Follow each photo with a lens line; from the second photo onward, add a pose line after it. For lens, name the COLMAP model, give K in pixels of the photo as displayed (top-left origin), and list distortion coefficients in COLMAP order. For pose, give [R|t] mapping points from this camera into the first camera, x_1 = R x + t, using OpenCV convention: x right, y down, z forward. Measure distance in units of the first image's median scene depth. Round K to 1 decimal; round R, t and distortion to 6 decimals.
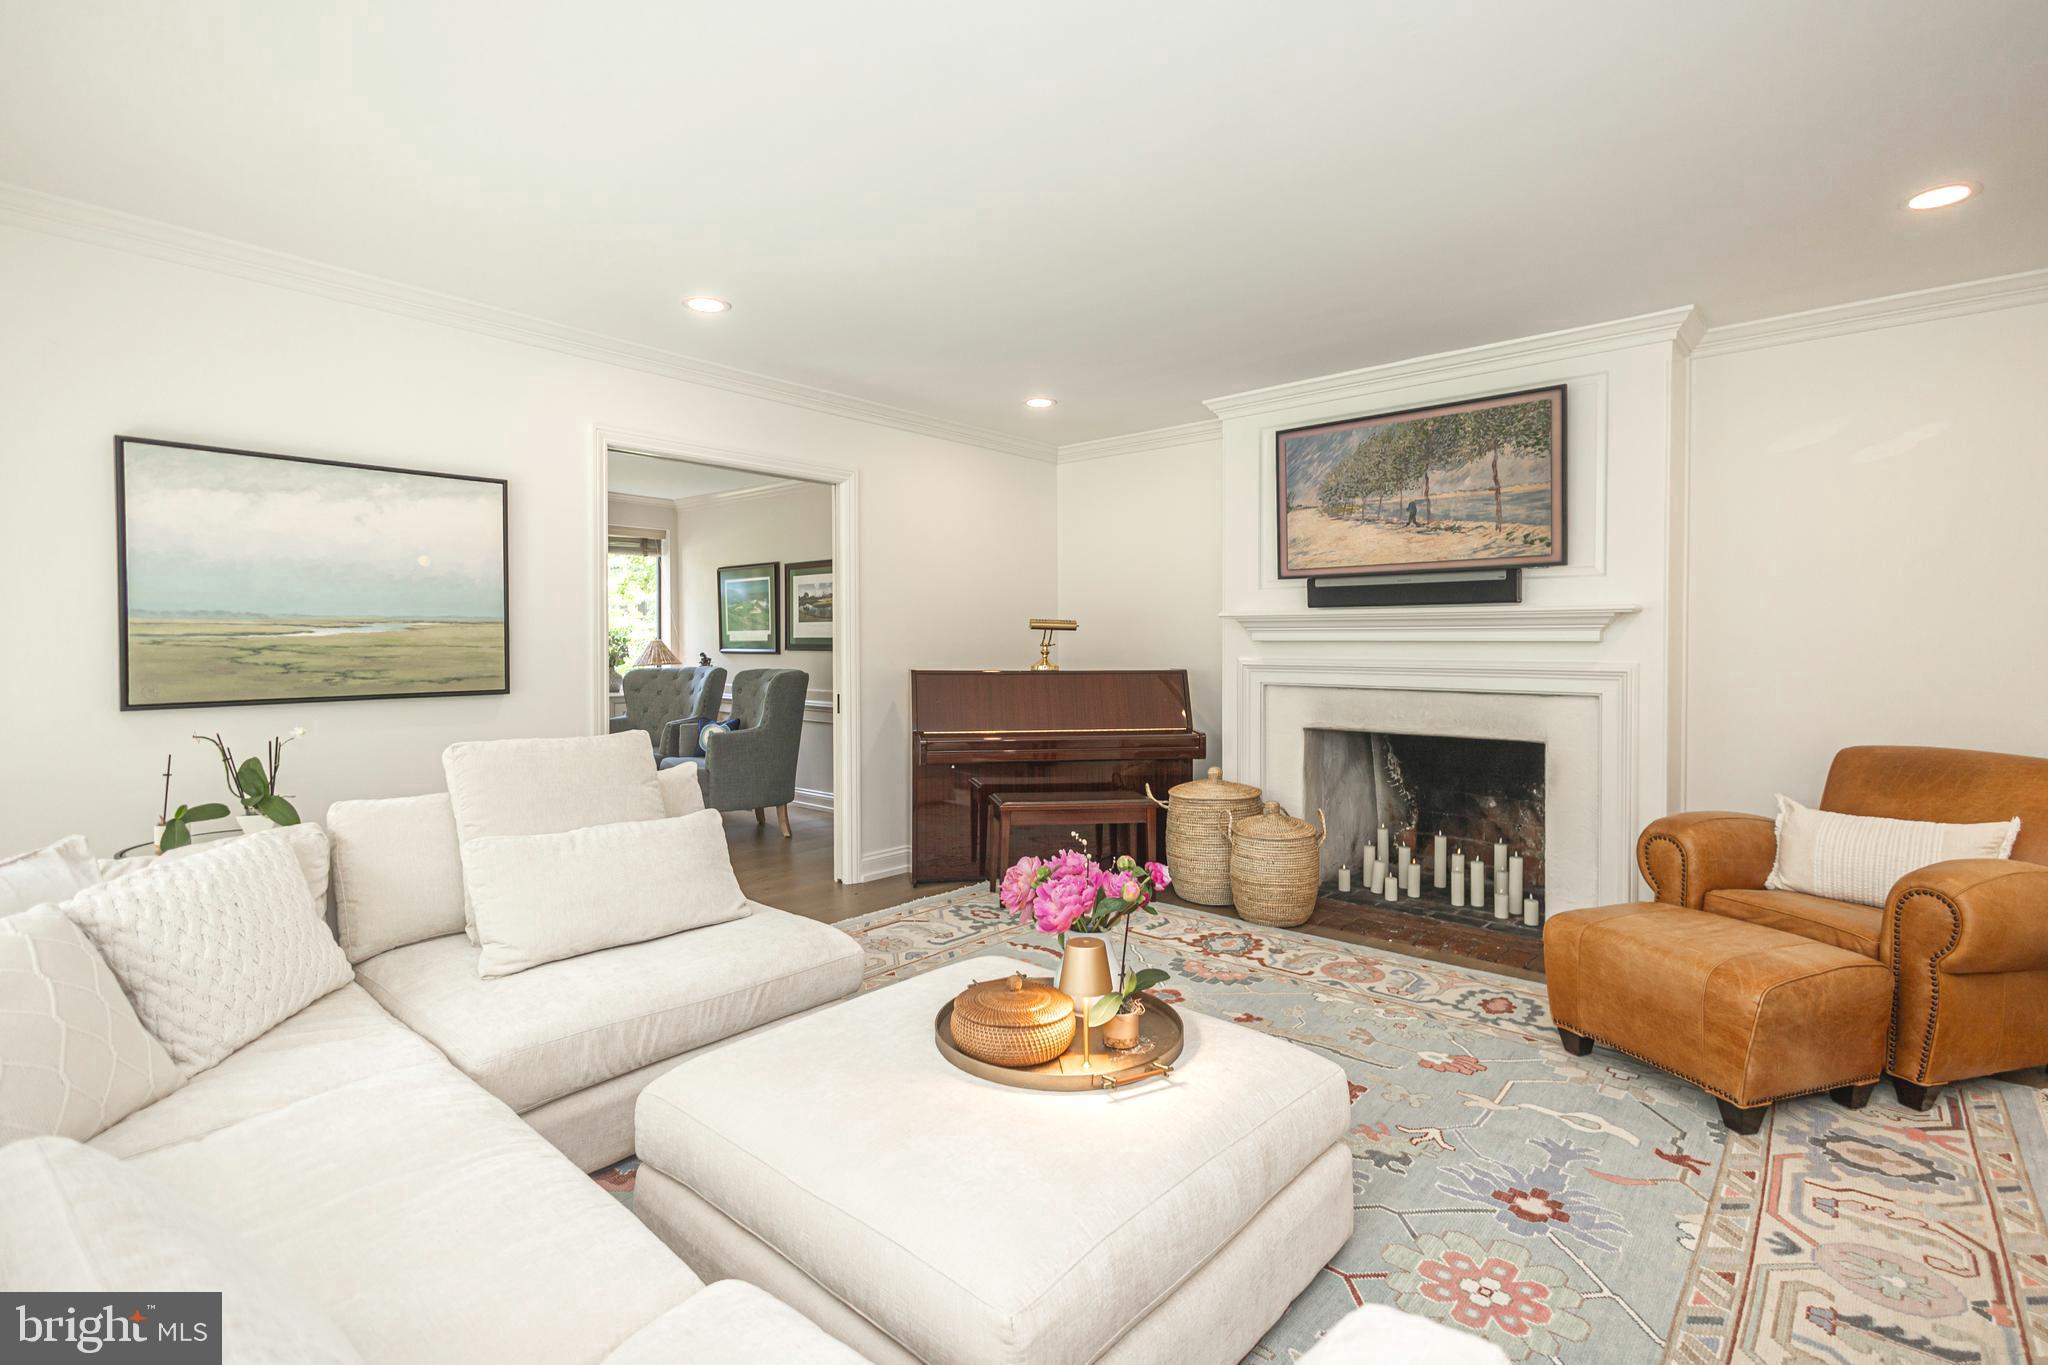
lens RADIAL K [[956.6, 0, 1045.6], [0, 956.6, 637.8], [0, 0, 1]] dist [0.012412, -0.004231]
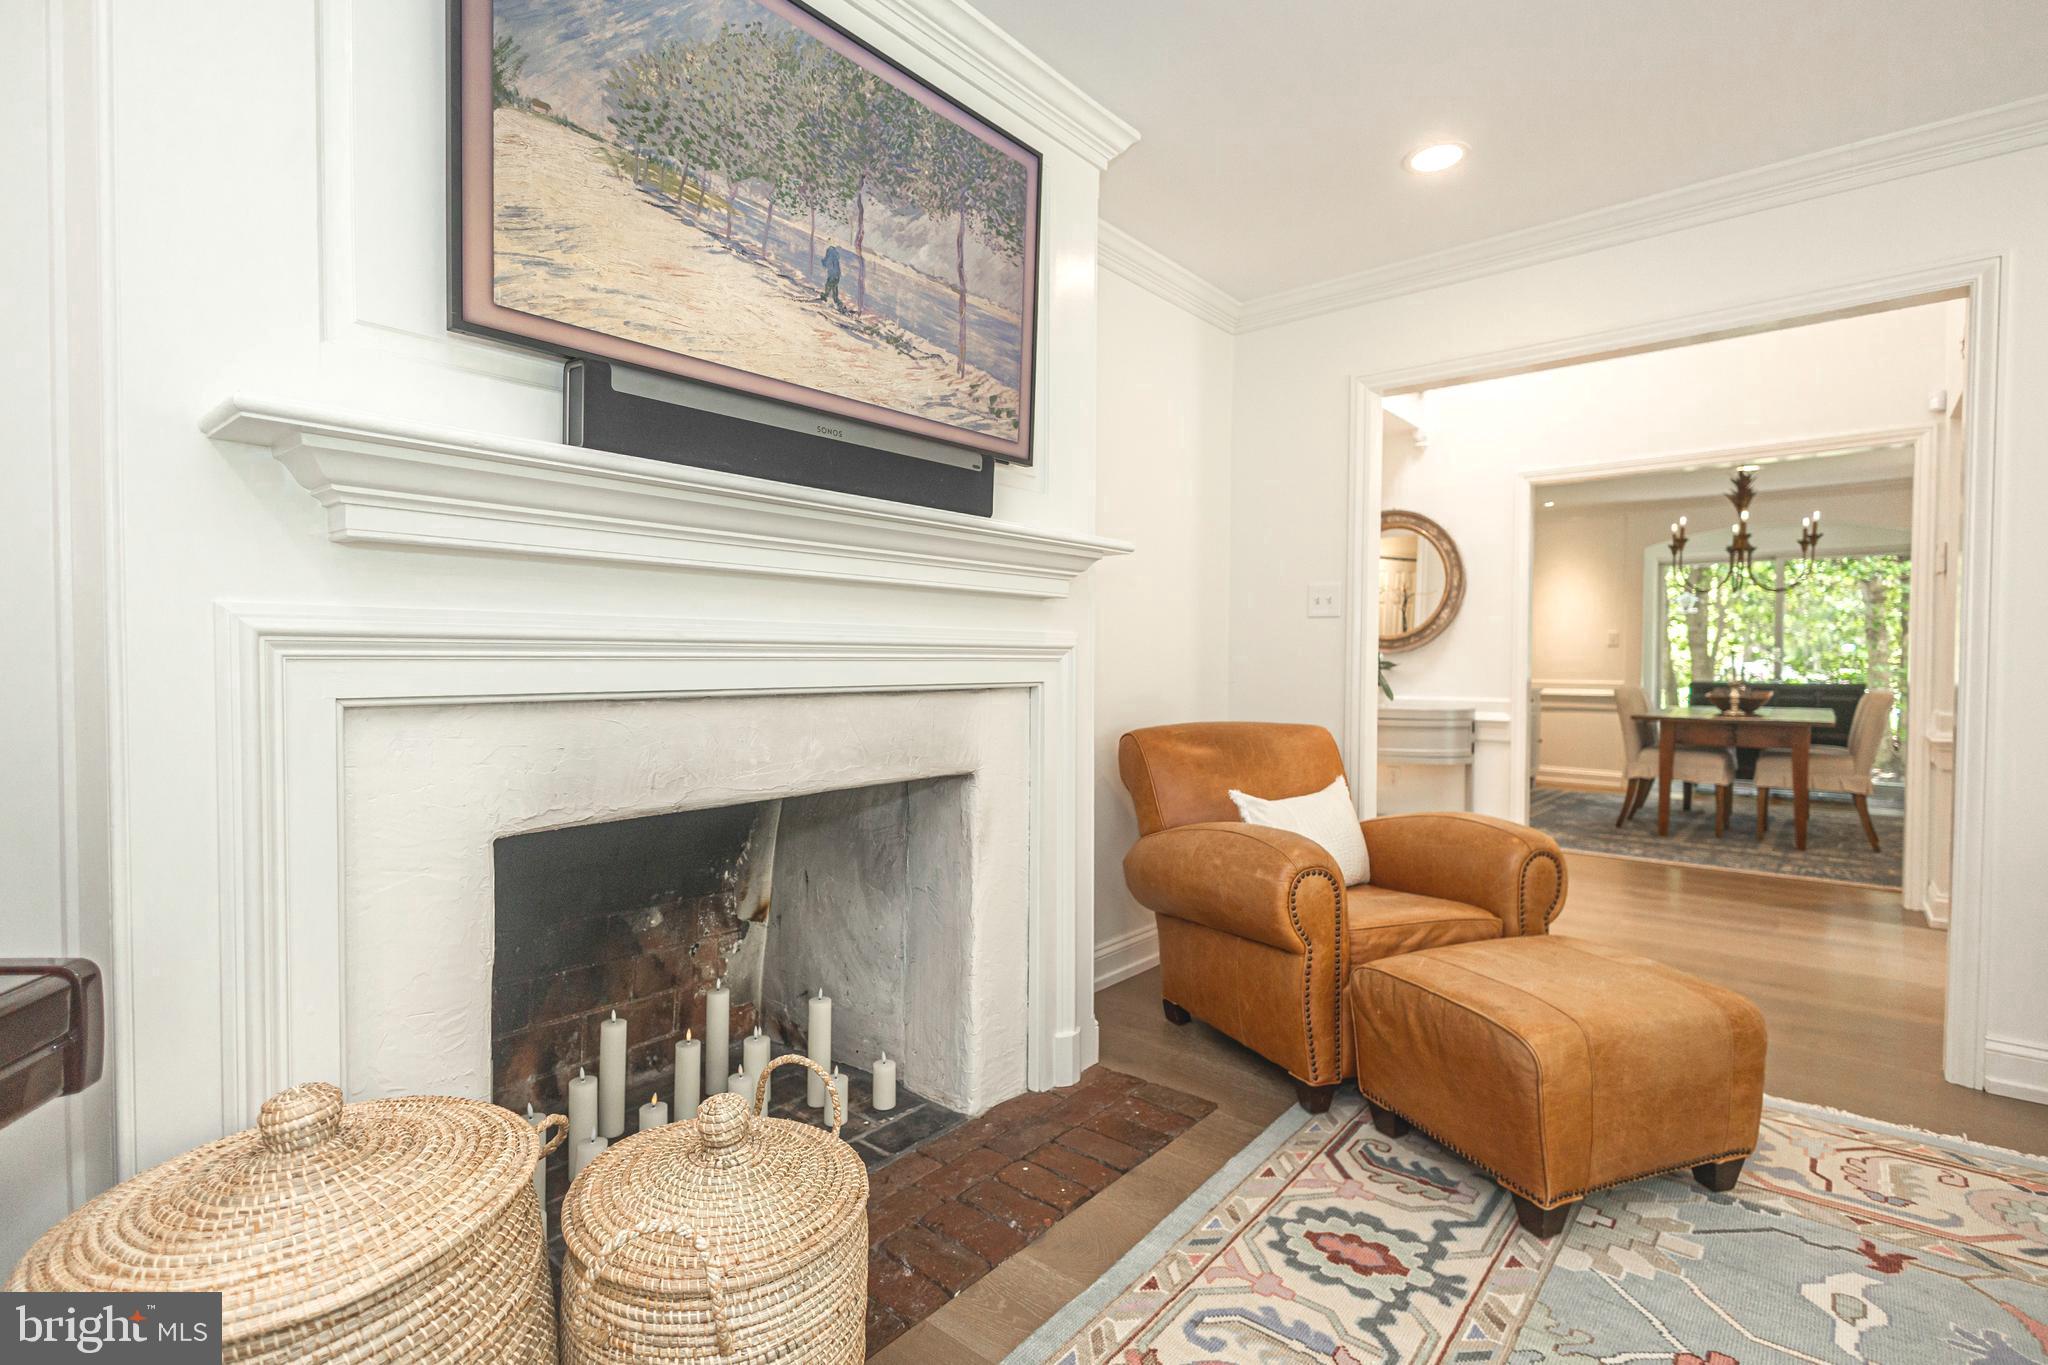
lens RADIAL K [[956.6, 0, 1019.8], [0, 956.6, 683.7], [0, 0, 1]] dist [0.012412, -0.004231]
pose [[-0.002832, -0.025871, 0.999661, -0.049015], [-0.001556, 0.999664, 0.025867, 0.041756], [-0.999995, -0.001482, -0.002871, 0.981451]]
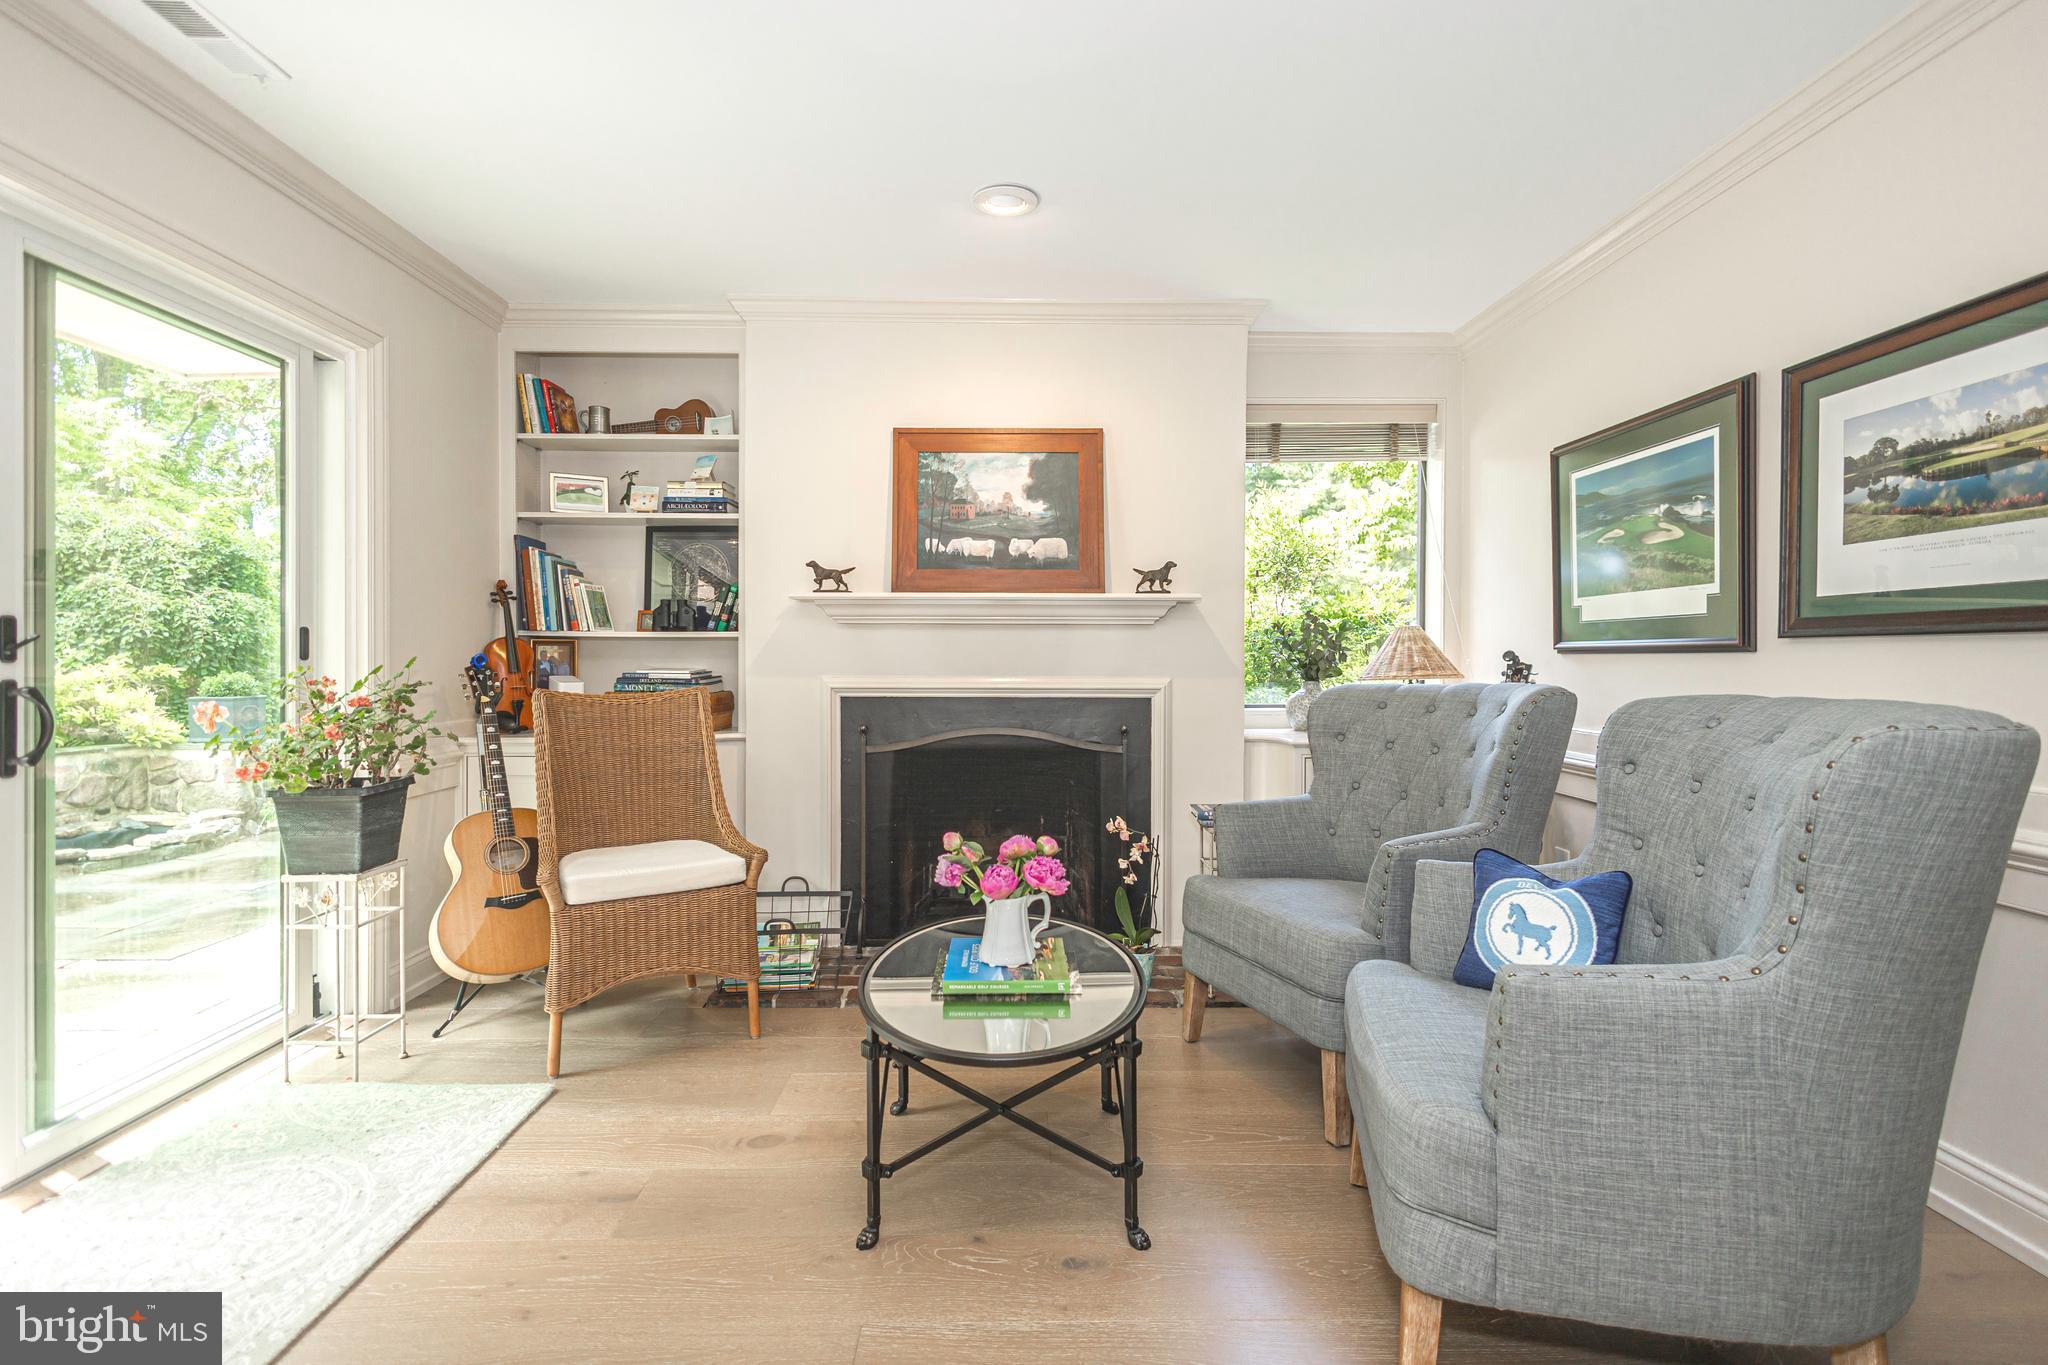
lens RADIAL K [[956.6, 0, 995.8], [0, 956.6, 667.6], [0, 0, 1]] dist [0.012412, -0.004231]
pose [[0.647258, 0.011595, -0.762183, -0.346971], [-0.000512, 0.999891, 0.014776, 0.031168], [0.762271, -0.009174, 0.647193, 1.047356]]
